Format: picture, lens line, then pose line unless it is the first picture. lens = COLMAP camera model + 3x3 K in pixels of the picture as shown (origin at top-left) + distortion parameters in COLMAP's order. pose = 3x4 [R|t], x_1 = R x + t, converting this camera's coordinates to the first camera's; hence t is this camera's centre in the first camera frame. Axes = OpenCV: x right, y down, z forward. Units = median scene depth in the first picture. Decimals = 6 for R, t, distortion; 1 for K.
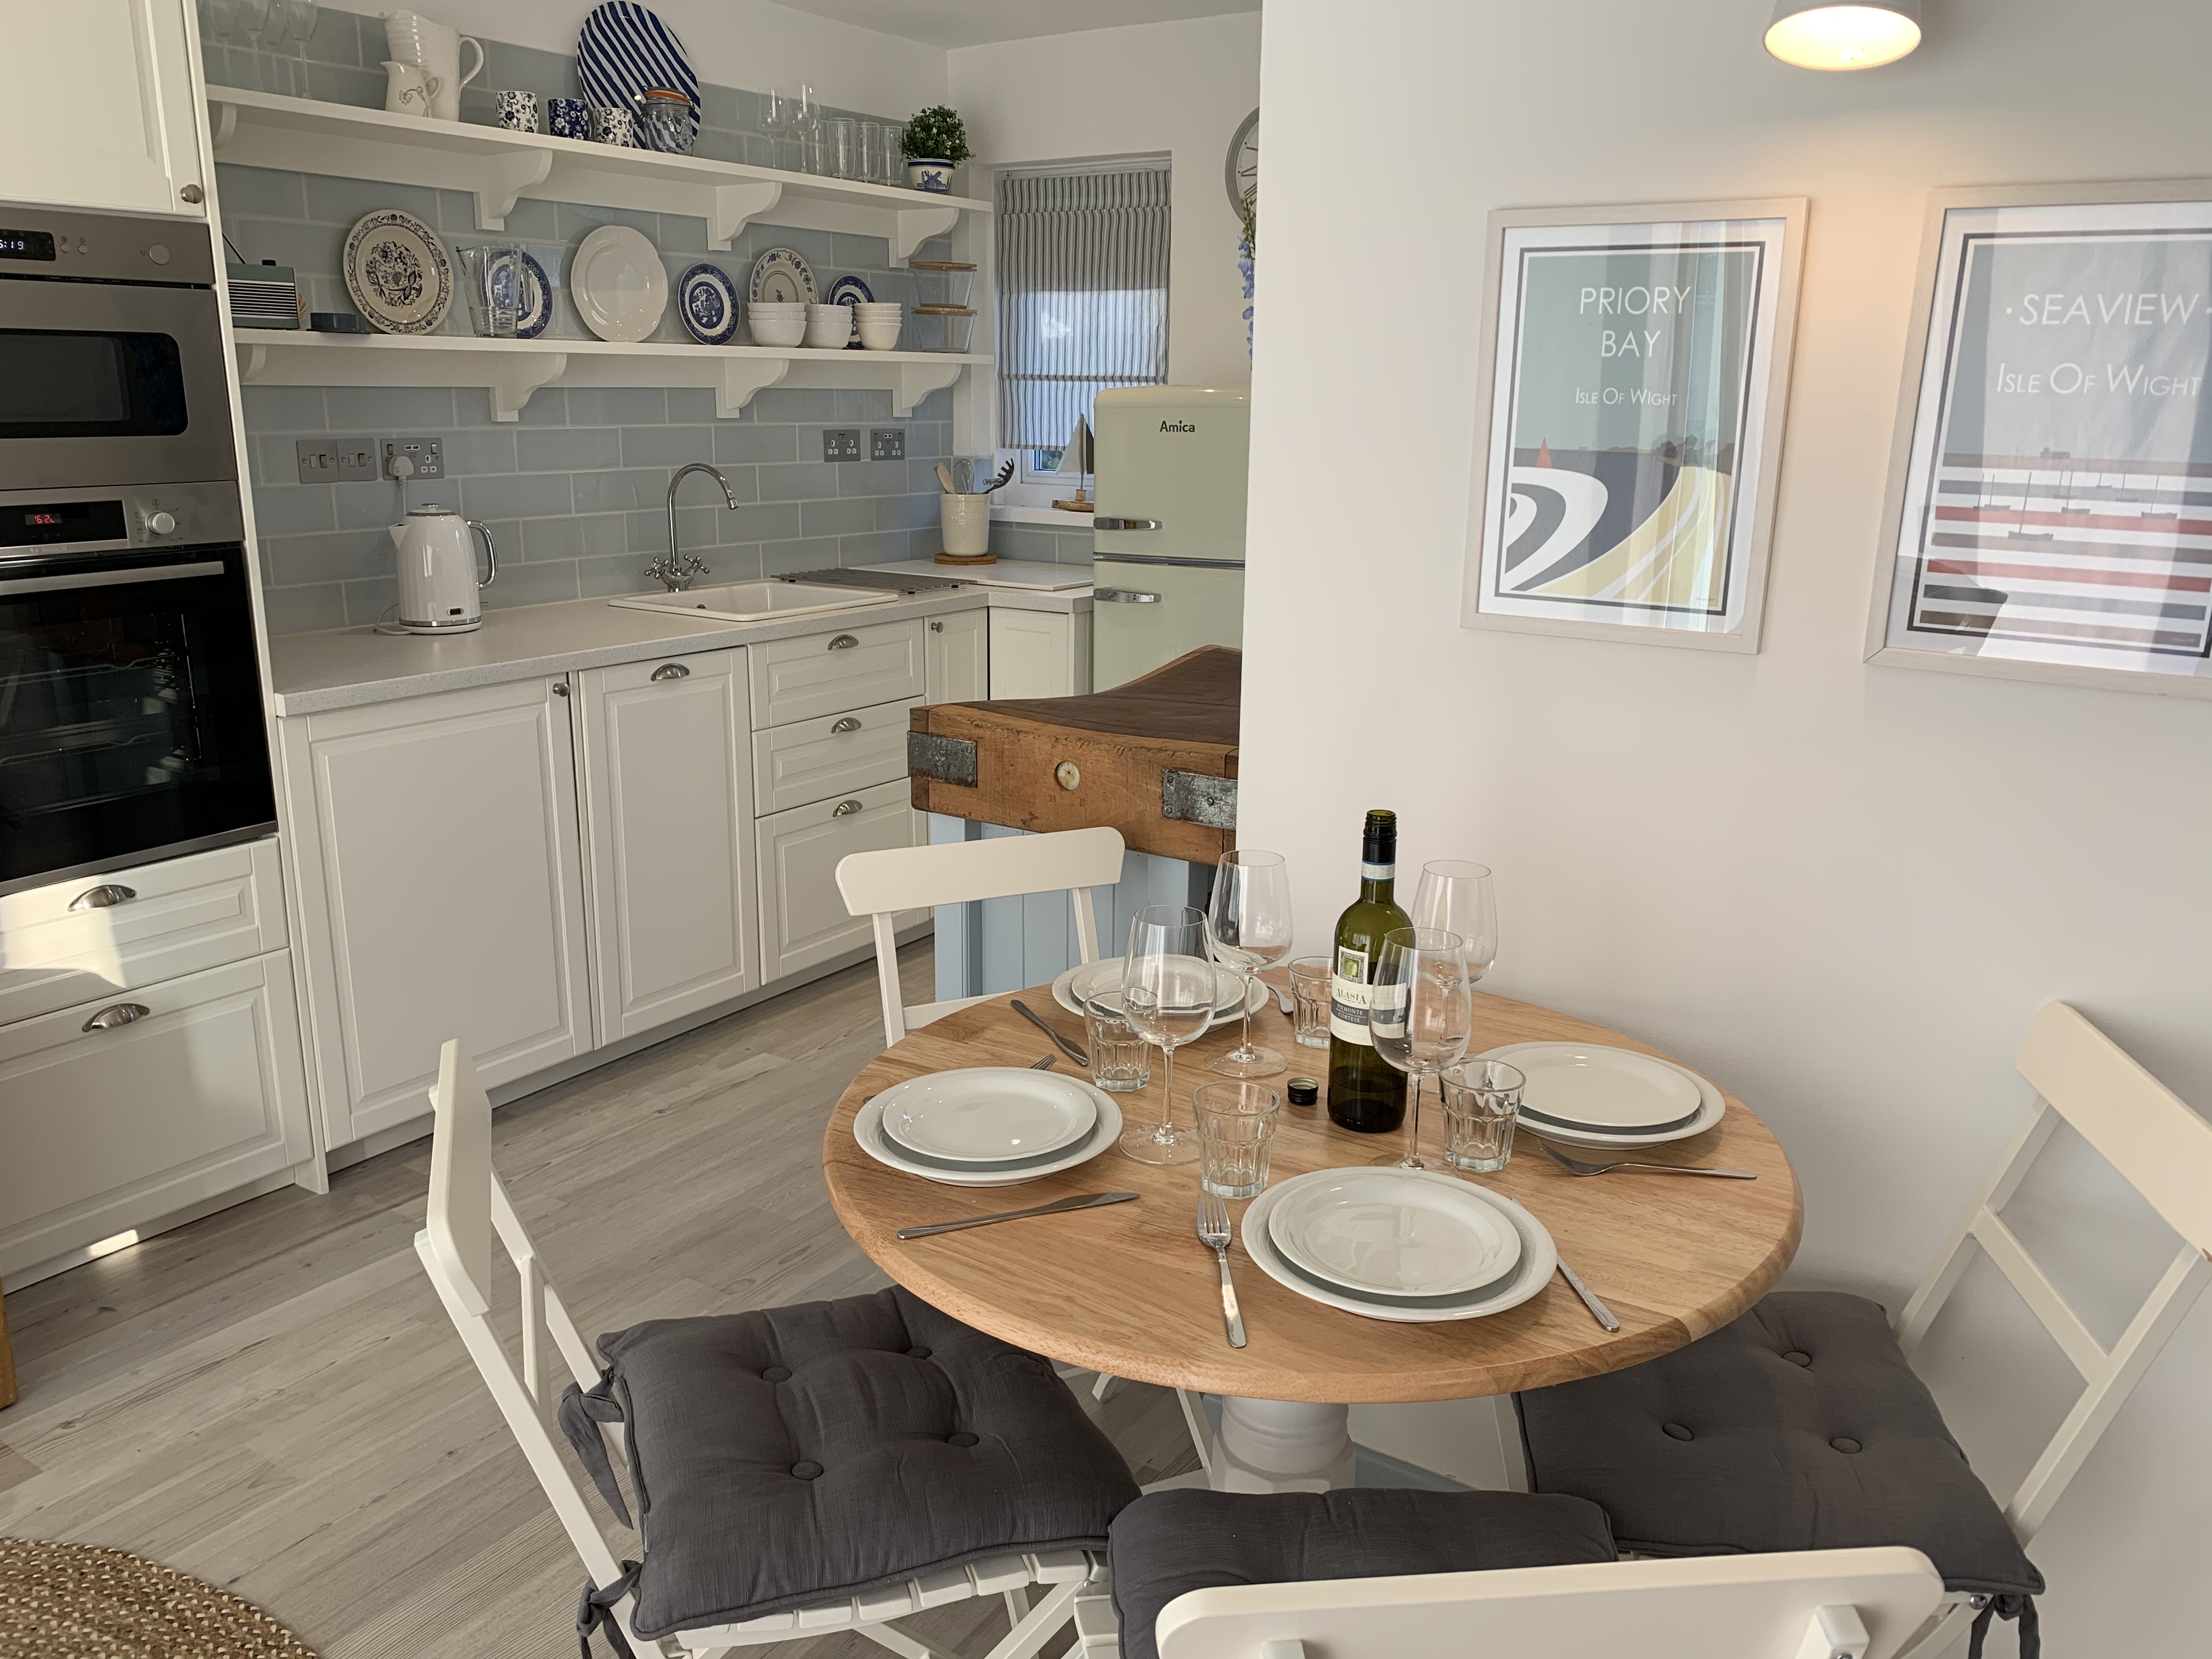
lens RADIAL K [[1703.5, 0, 1113.9], [0, 1703.5, 824.3], [0, 0, 1]] dist [0.004036, 0.003735]
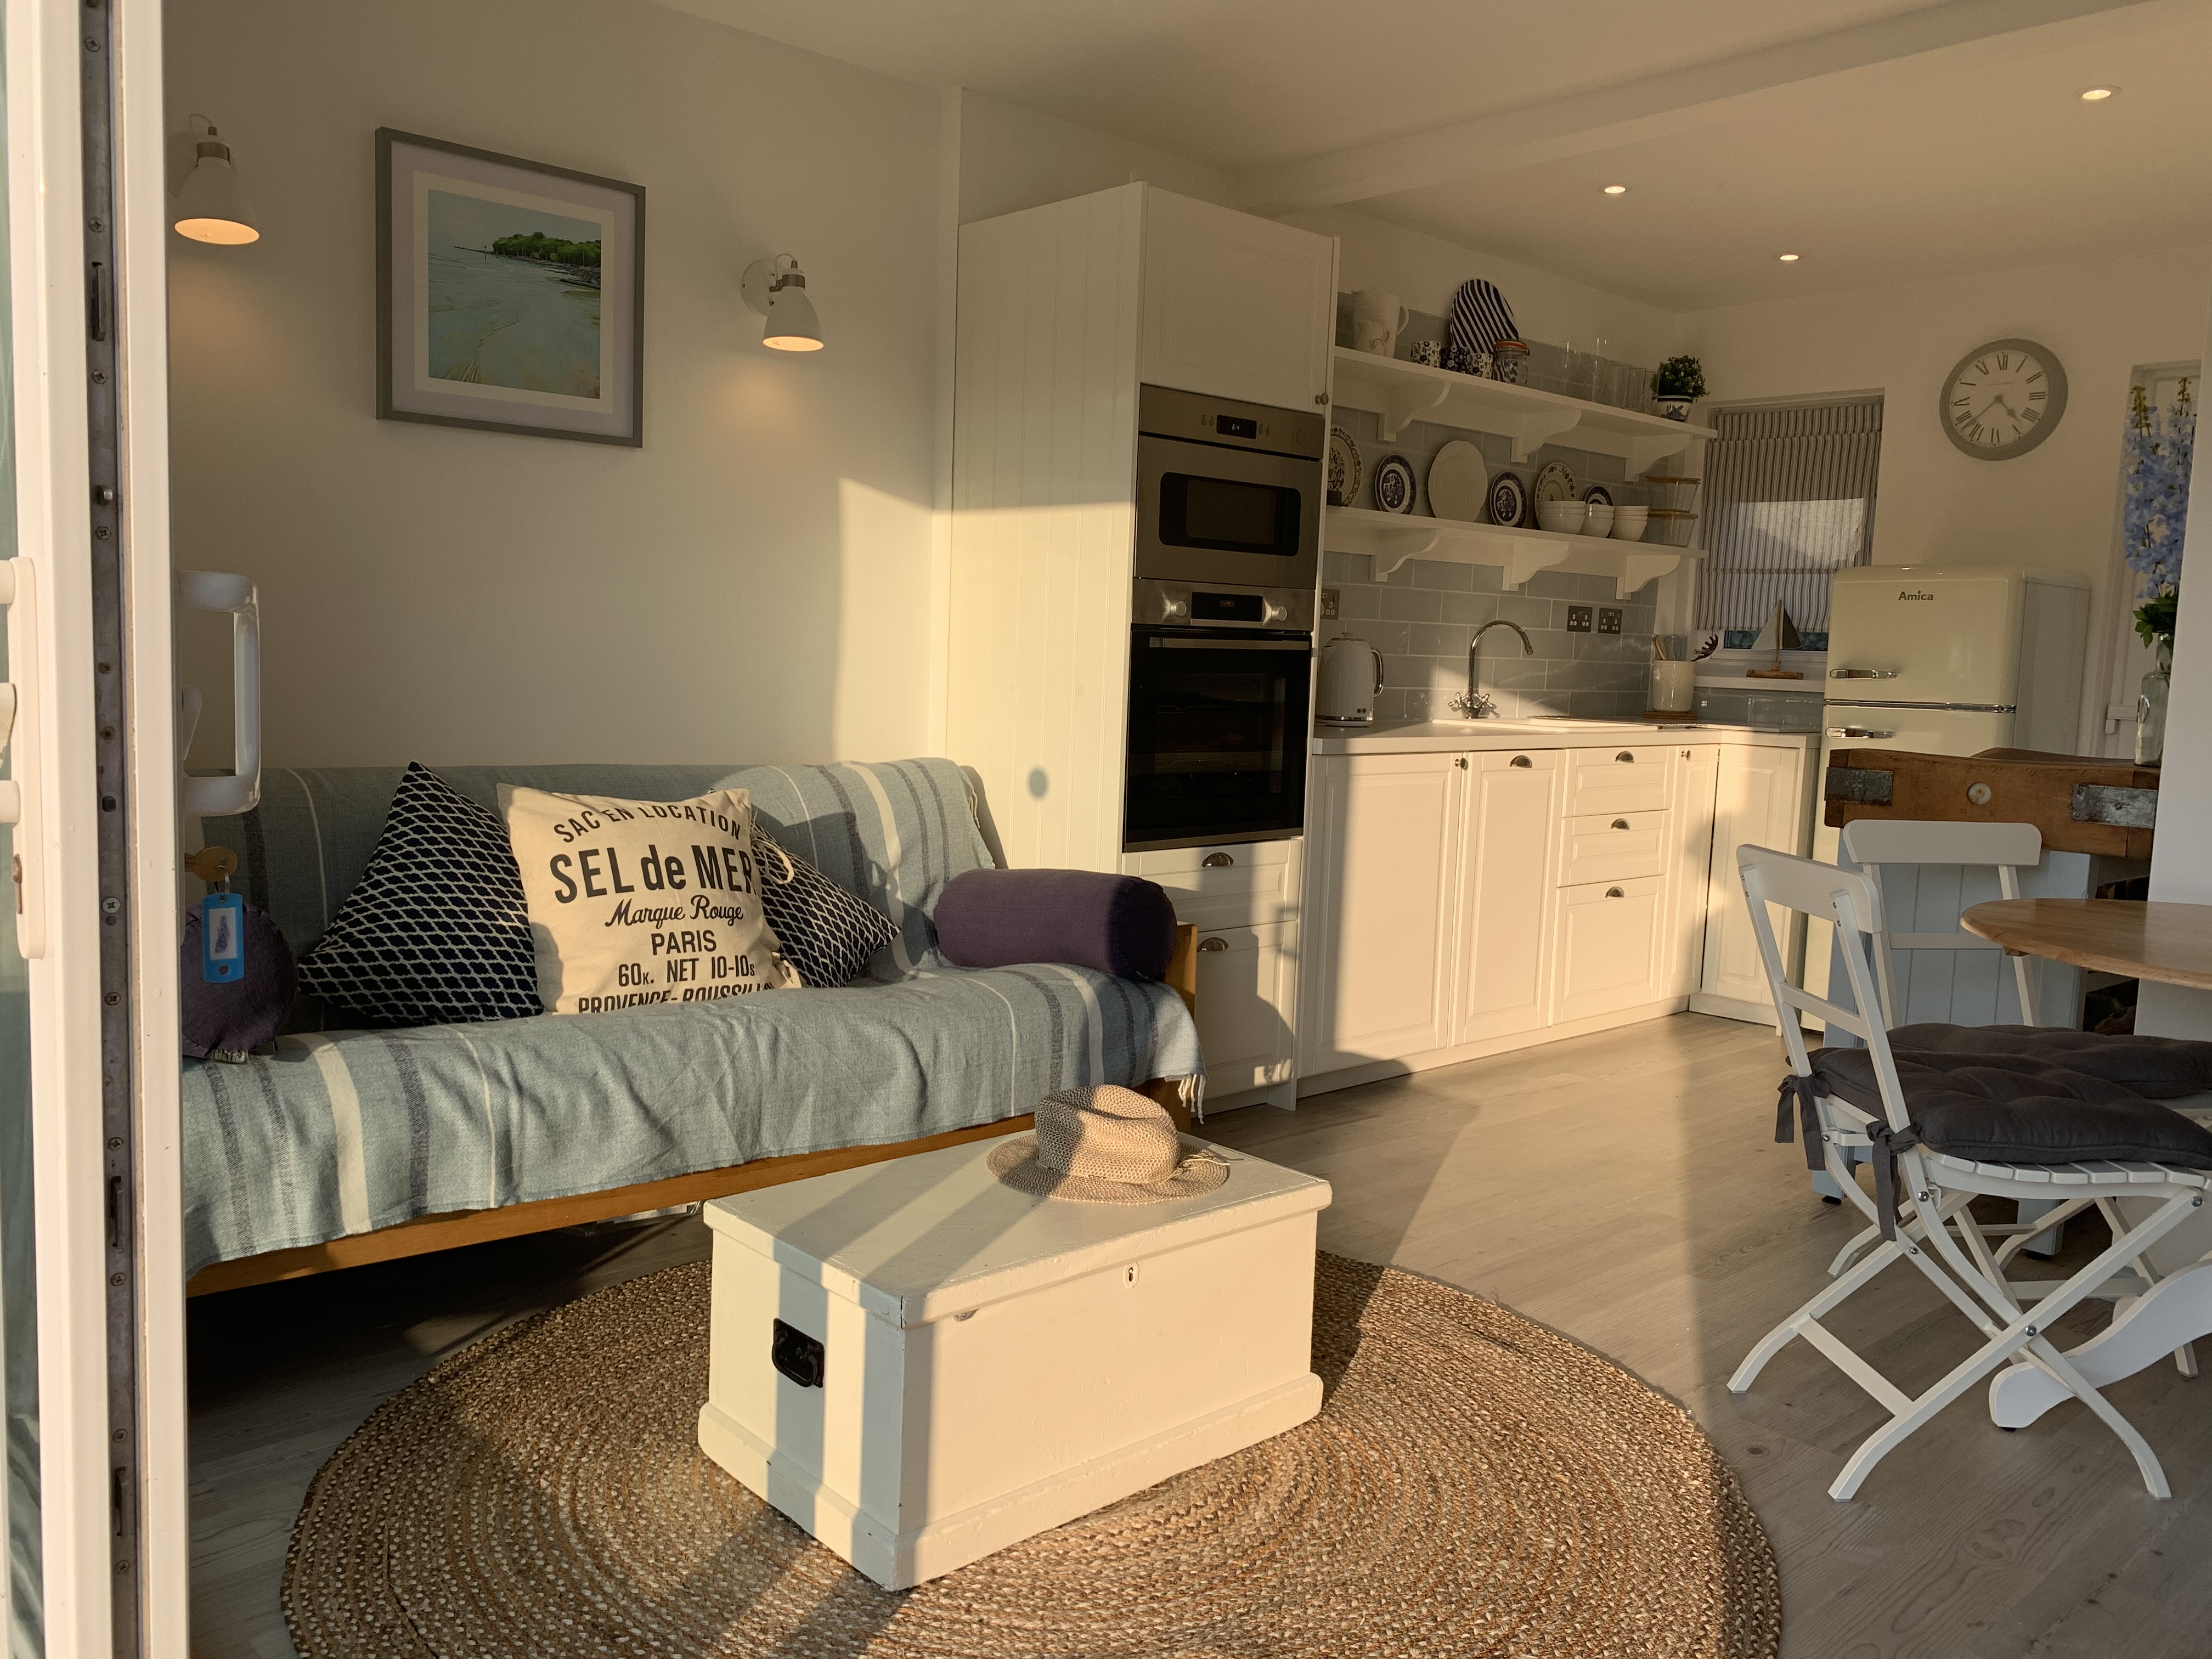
lens RADIAL K [[1687.5, 0, 1115.1], [0, 1687.5, 823.7], [0, 0, 1]] dist [0.060446, -0.175419]
pose [[0.972620, 0.051229, -0.226686, -0.261387], [-0.084712, 0.986444, -0.140539, 0.161818], [0.216413, 0.155894, 0.963775, -0.299699]]
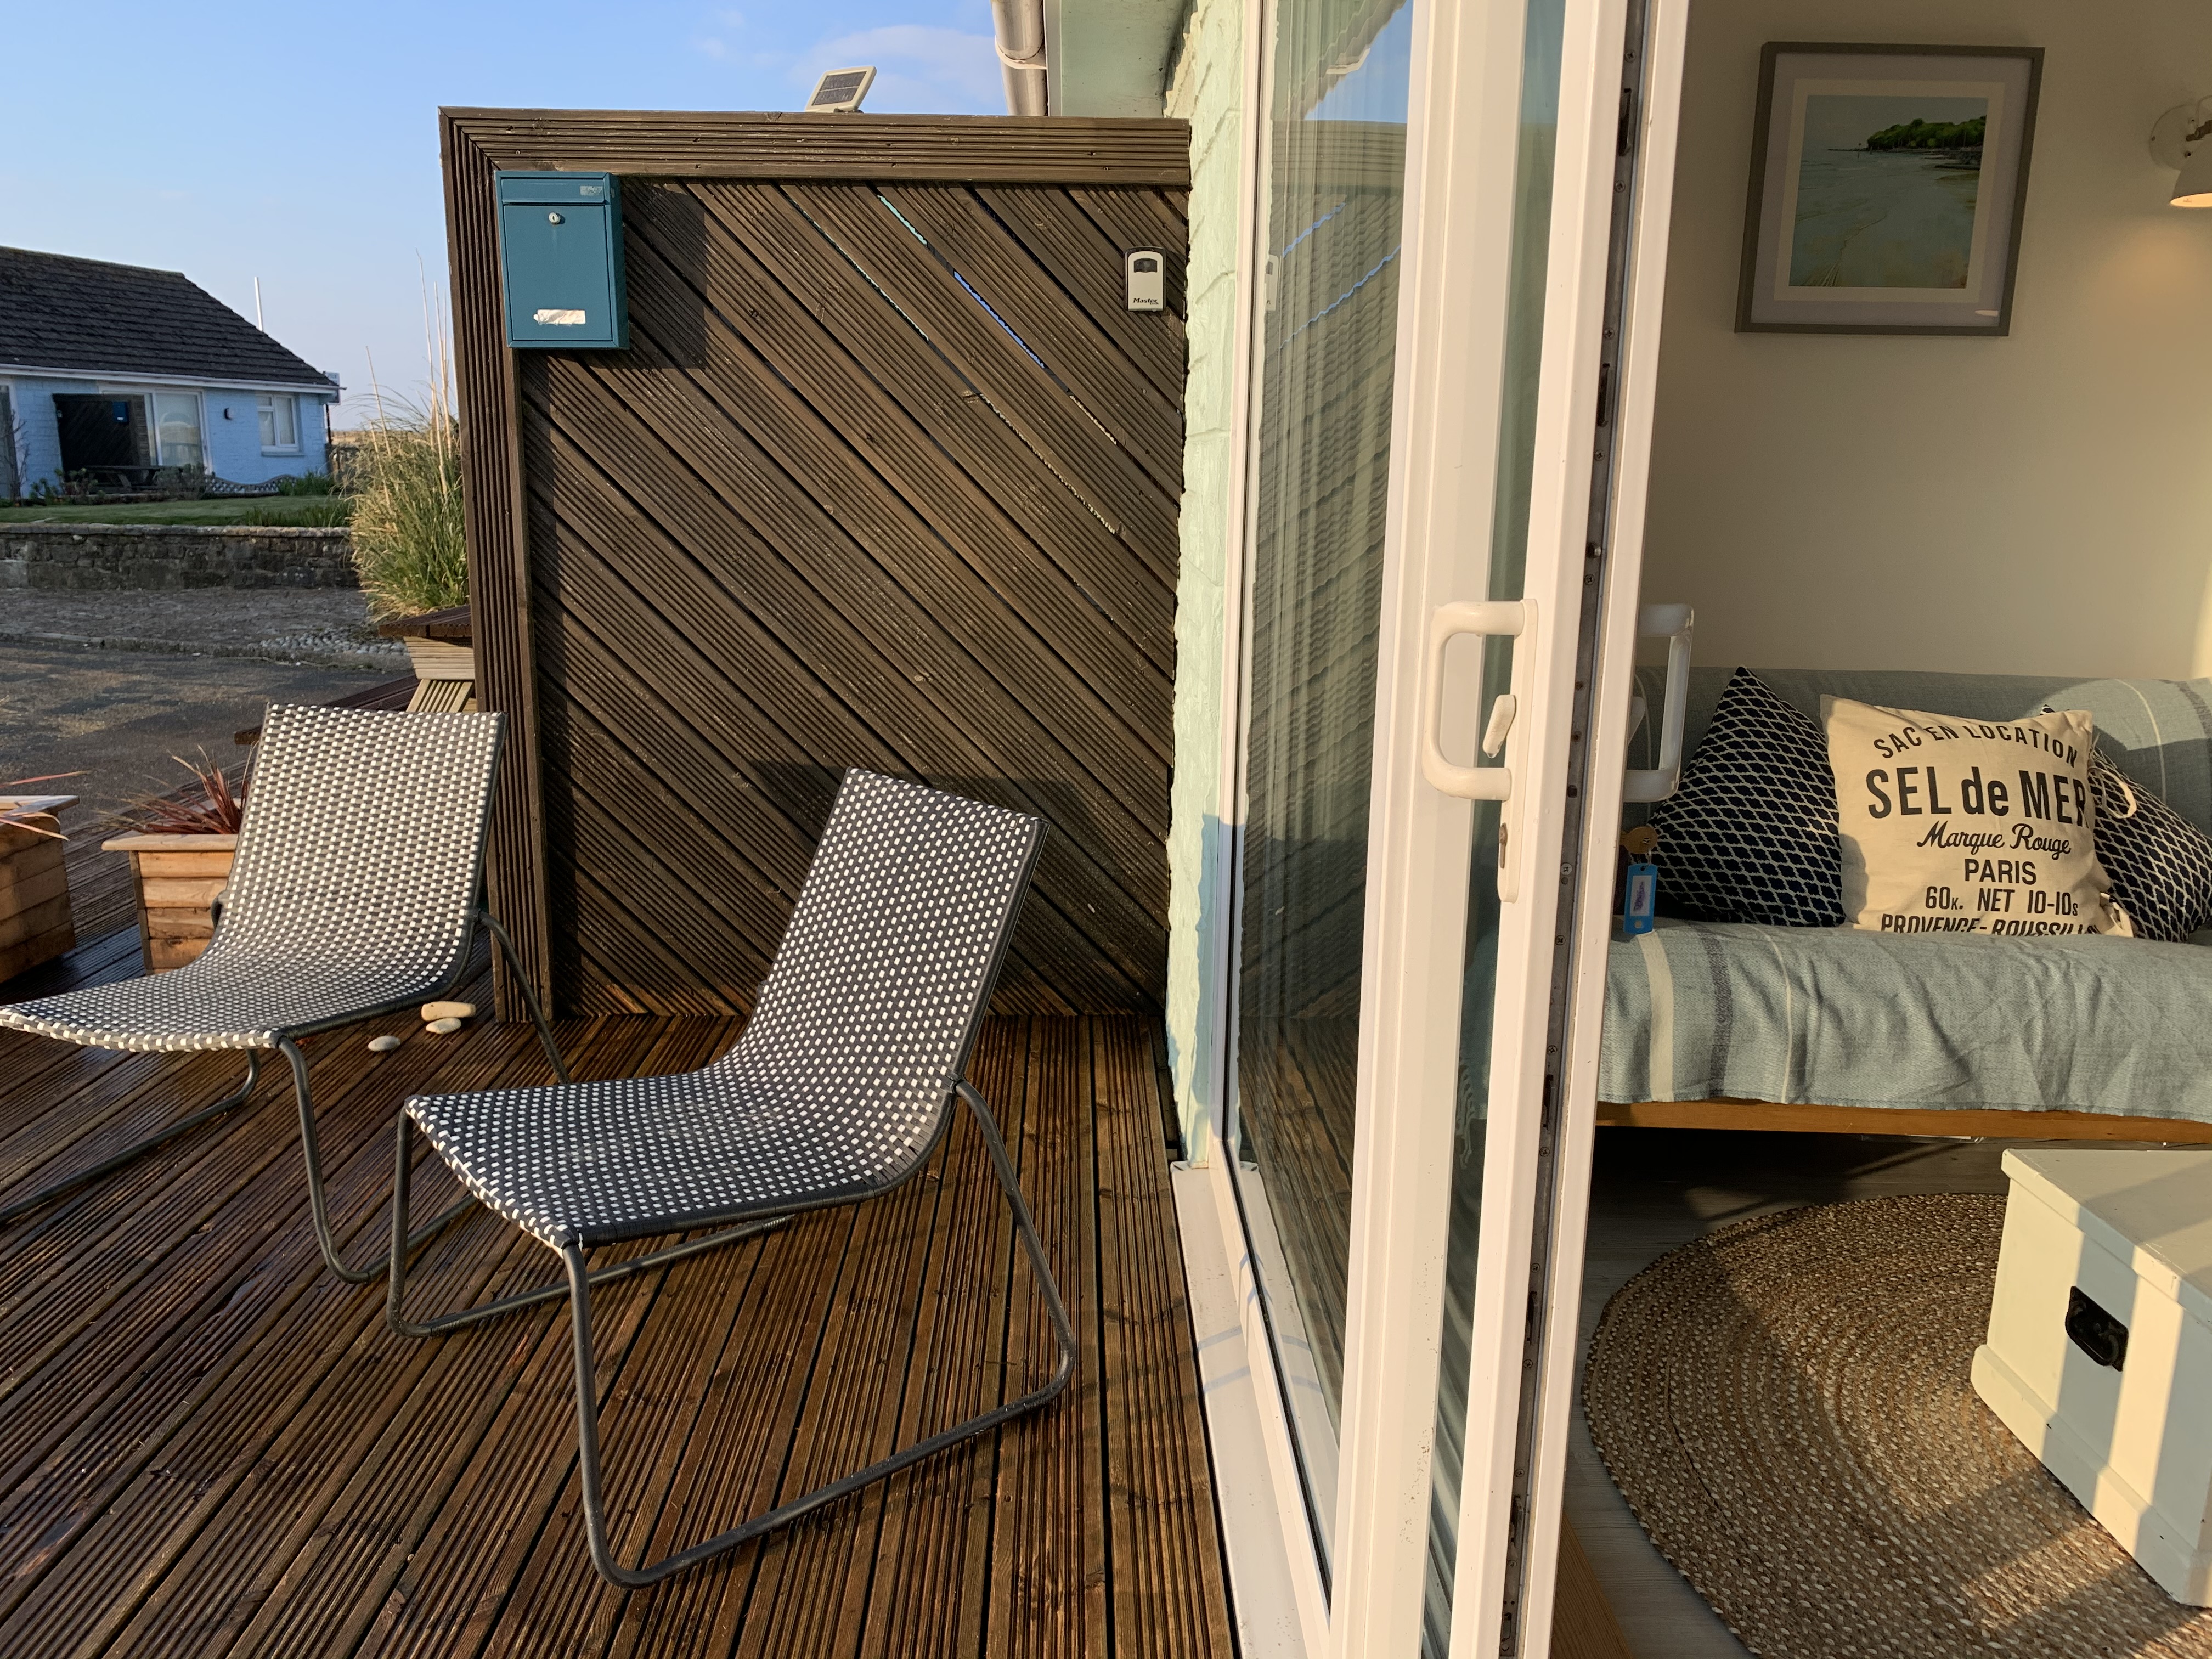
lens RADIAL K [[1703.5, 0, 1113.9], [0, 1703.5, 824.3], [0, 0, 1]] dist [0.004036, 0.003735]
pose [[0.580024, 0.174589, -0.795670, -0.256679], [-0.212666, 0.975343, 0.058986, 0.141421], [0.786349, 0.134998, 0.602852, -0.354160]]
